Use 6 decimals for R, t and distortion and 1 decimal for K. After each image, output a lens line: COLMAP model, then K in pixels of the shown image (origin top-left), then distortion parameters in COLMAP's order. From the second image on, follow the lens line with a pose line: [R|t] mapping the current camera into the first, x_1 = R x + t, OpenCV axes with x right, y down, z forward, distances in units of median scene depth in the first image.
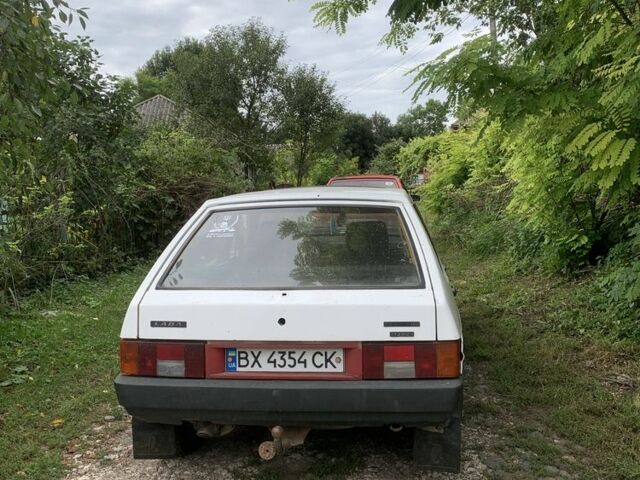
lens RADIAL K [[644.2, 0, 320.0], [0, 644.2, 240.0], [0, 0, 1]] dist [0.132392, -0.320457]
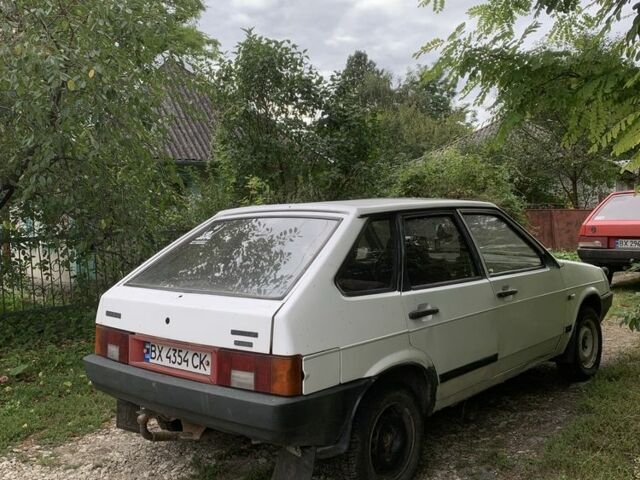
lens RADIAL K [[644.2, 0, 320.0], [0, 644.2, 240.0], [0, 0, 1]] dist [0.132392, -0.320457]
pose [[0.825415, 0.024330, -0.564001, 0.747046], [-0.041448, 0.998986, -0.017564, 0.000477], [0.563002, 0.037875, 0.825587, 0.238670]]
